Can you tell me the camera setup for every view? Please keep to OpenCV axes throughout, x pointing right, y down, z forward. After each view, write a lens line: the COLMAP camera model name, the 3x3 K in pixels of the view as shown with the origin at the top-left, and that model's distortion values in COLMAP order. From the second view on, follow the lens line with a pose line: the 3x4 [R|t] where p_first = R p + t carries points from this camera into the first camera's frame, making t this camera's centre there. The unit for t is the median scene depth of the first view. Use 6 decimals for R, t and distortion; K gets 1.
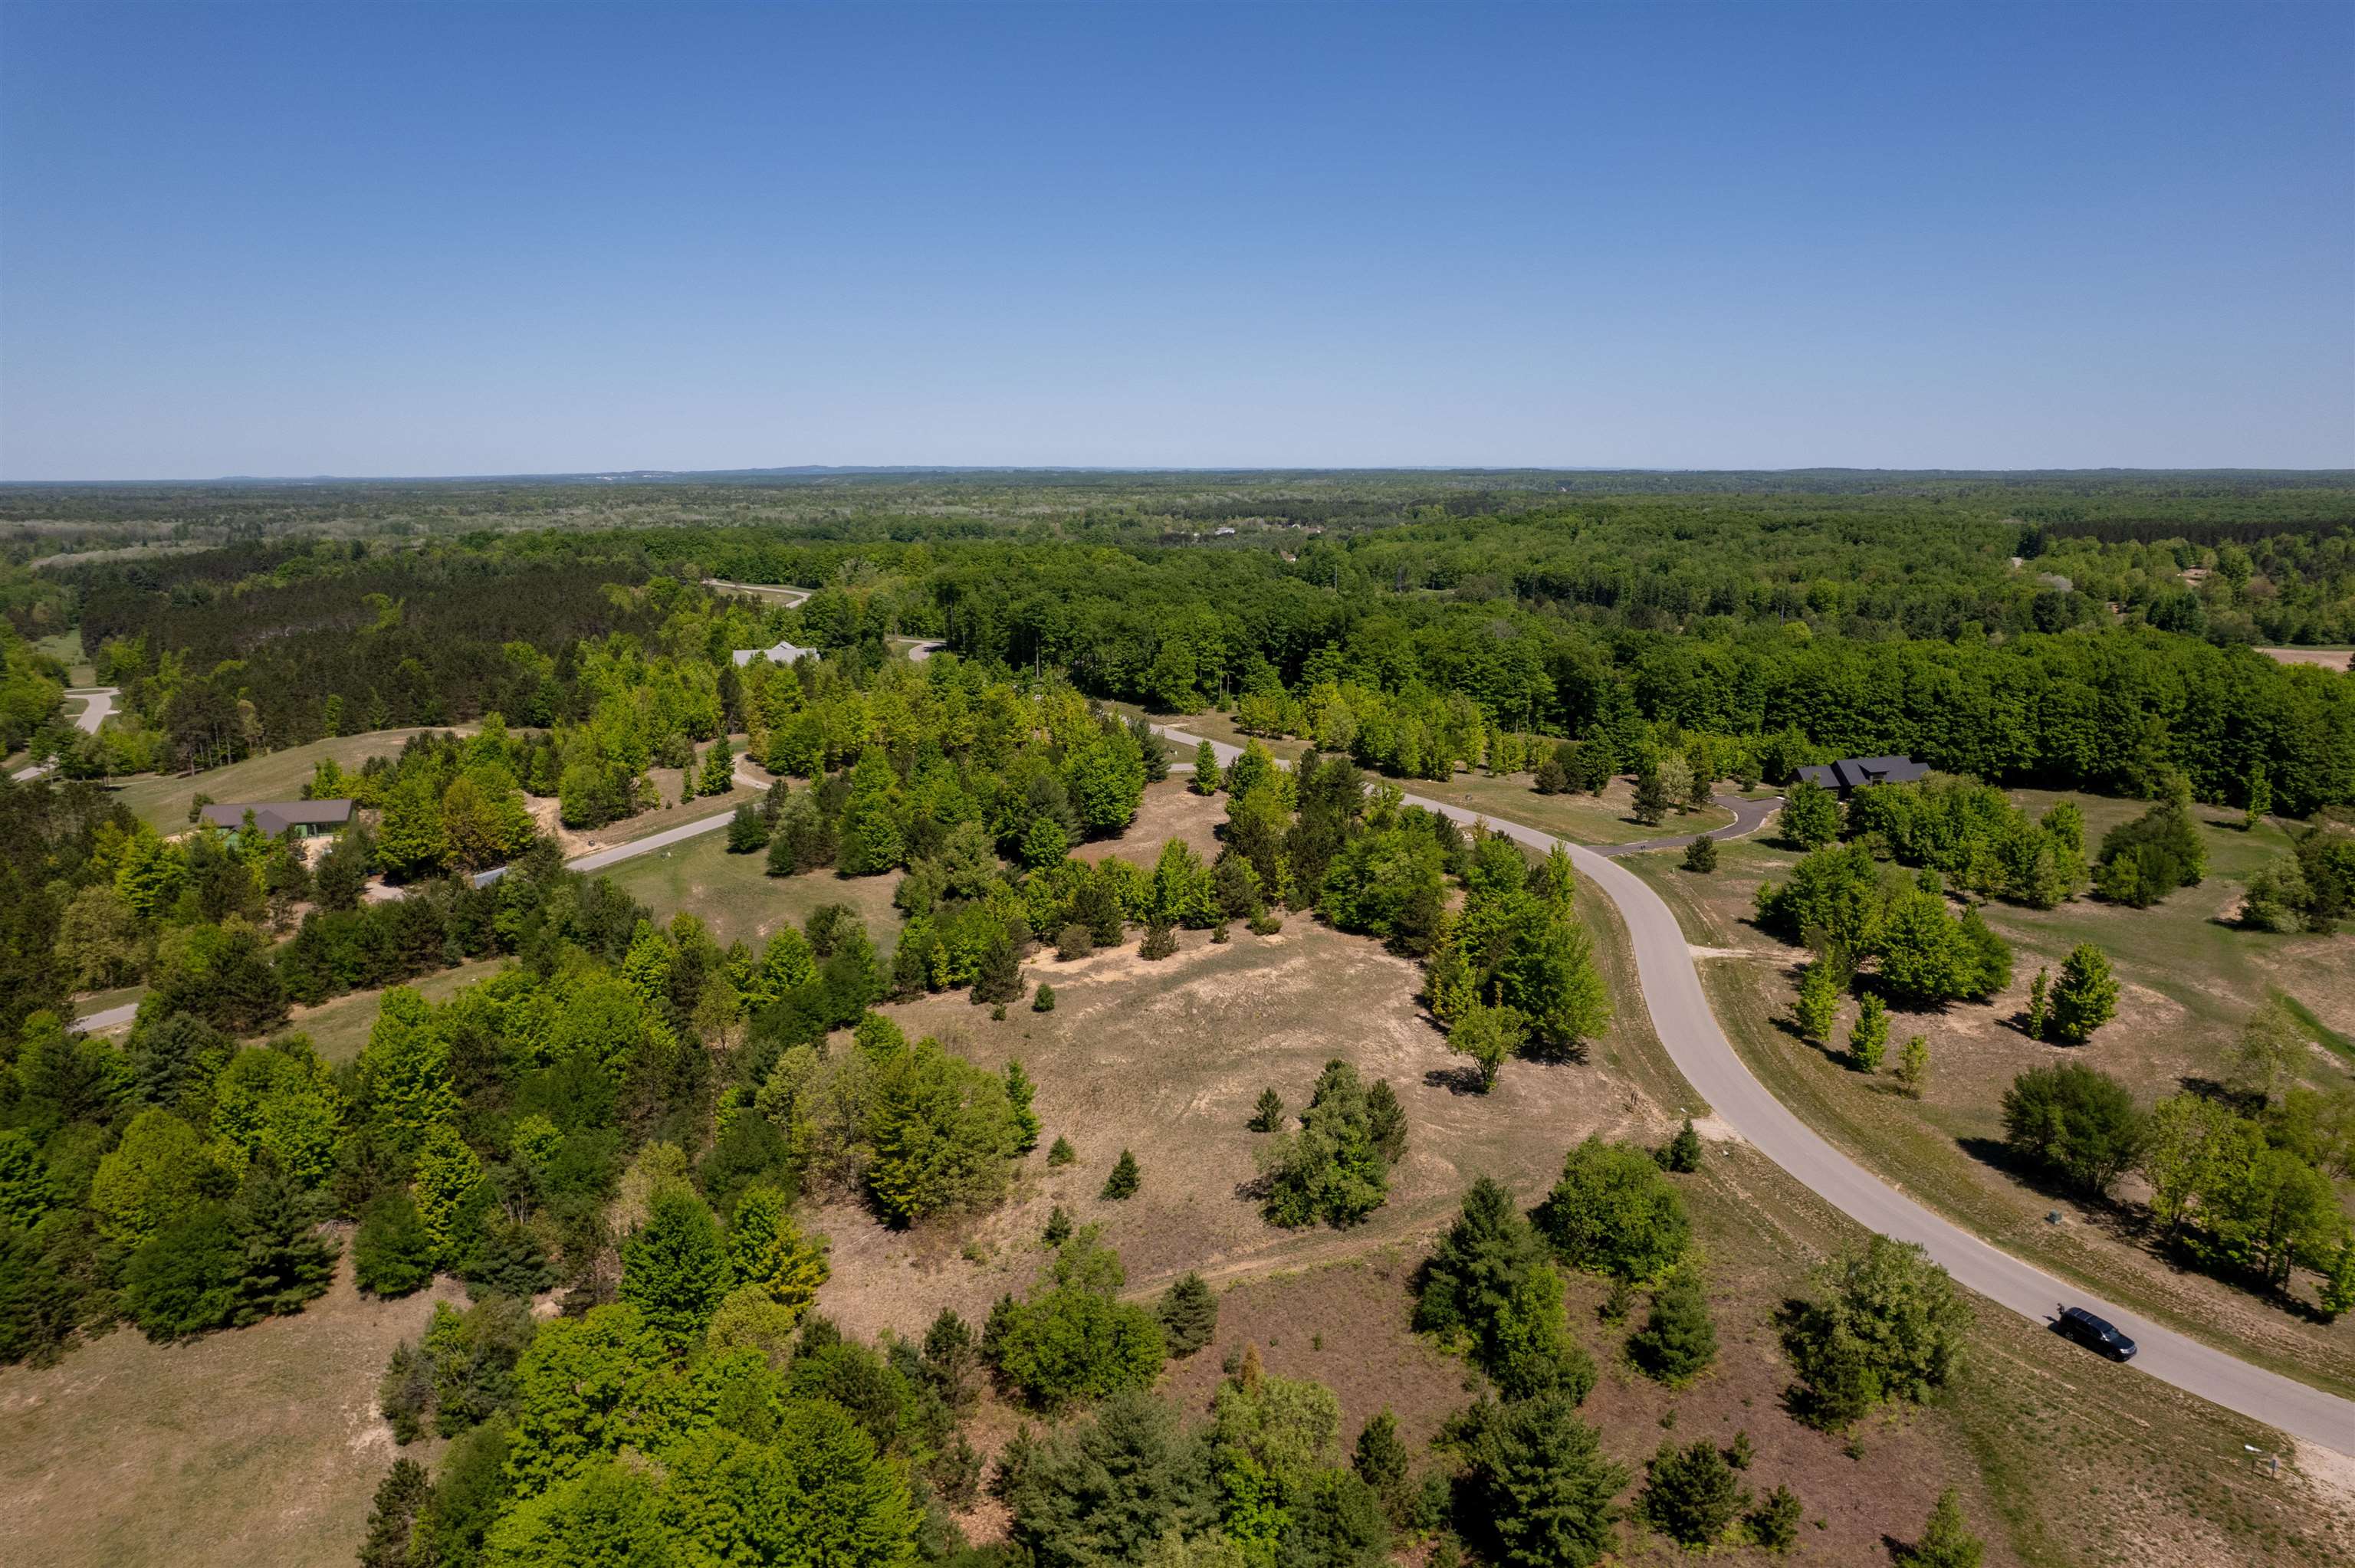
lens RADIAL K [[1503.9, 0, 1169.1], [0, 1503.9, 786.4], [0, 0, 1]] dist [-0.076200, 0.066992]
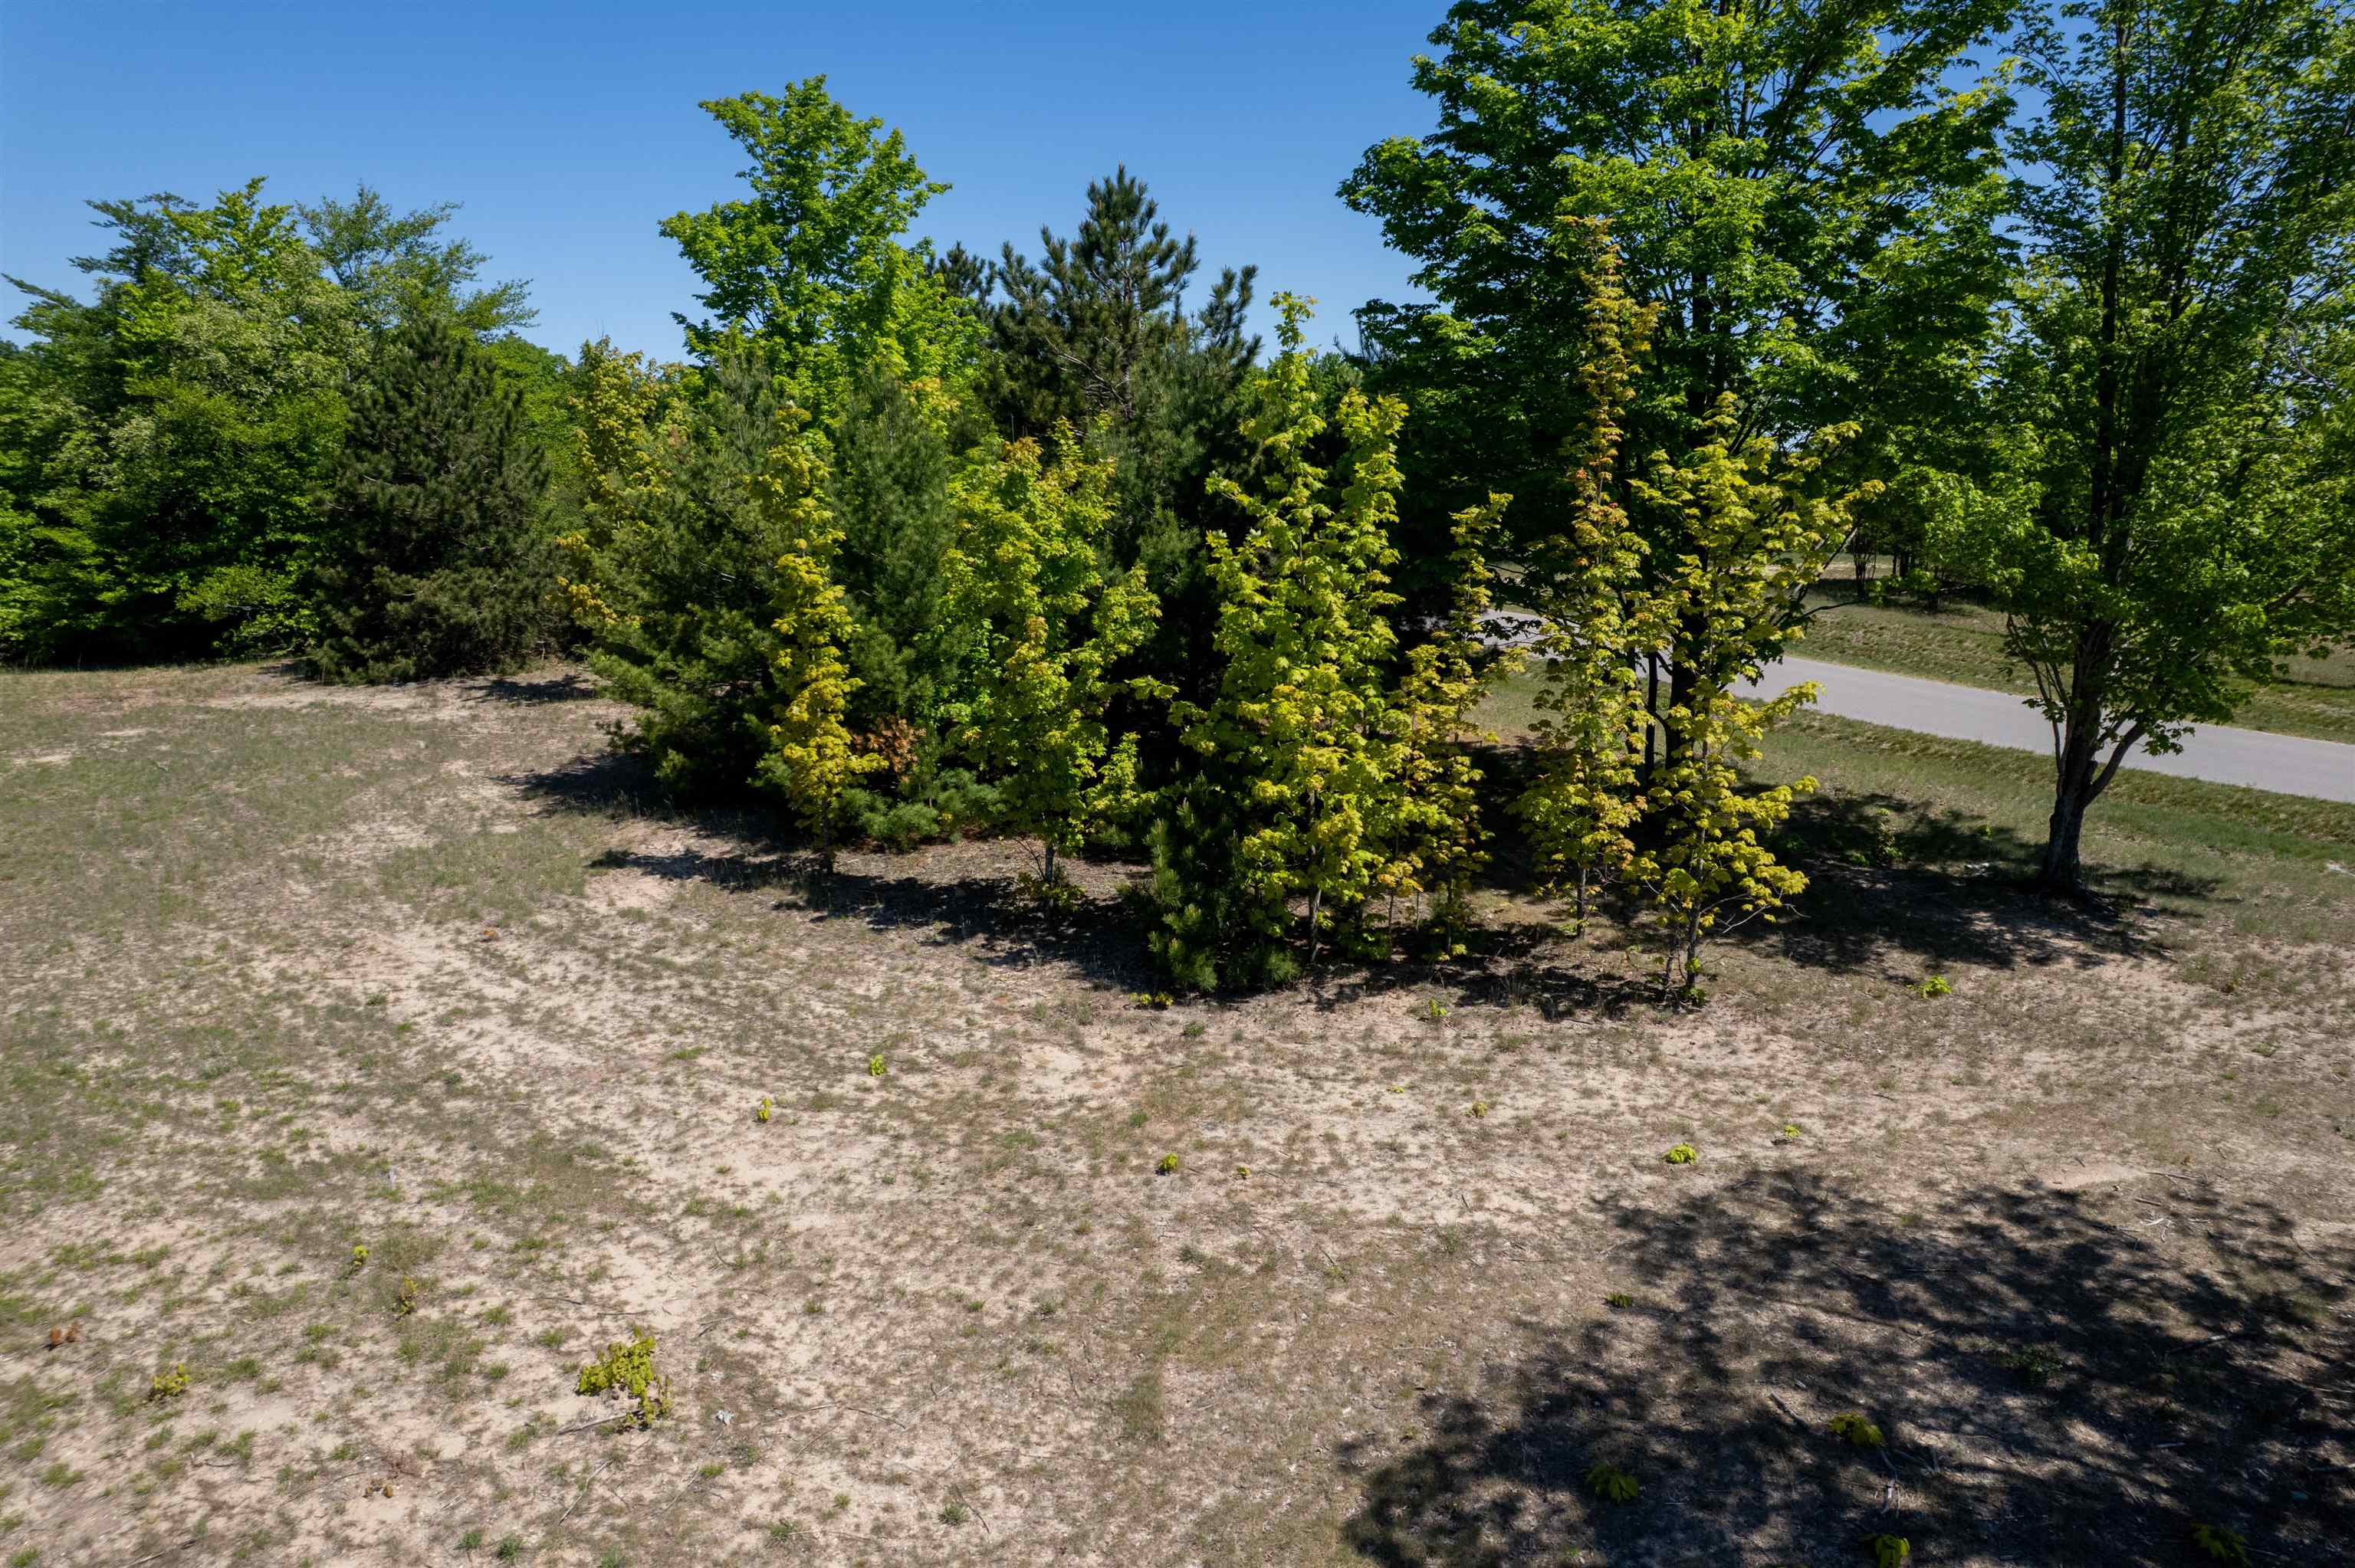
lens RADIAL K [[1503.9, 0, 1182.1], [0, 1503.9, 824.3], [0, 0, 1]] dist [-0.076200, 0.066992]
pose [[0.771986, -0.141740, 0.619634, 0.114821], [0.131778, 0.989330, 0.062128, 0.134012], [-0.621829, 0.033692, 0.782428, 0.792664]]
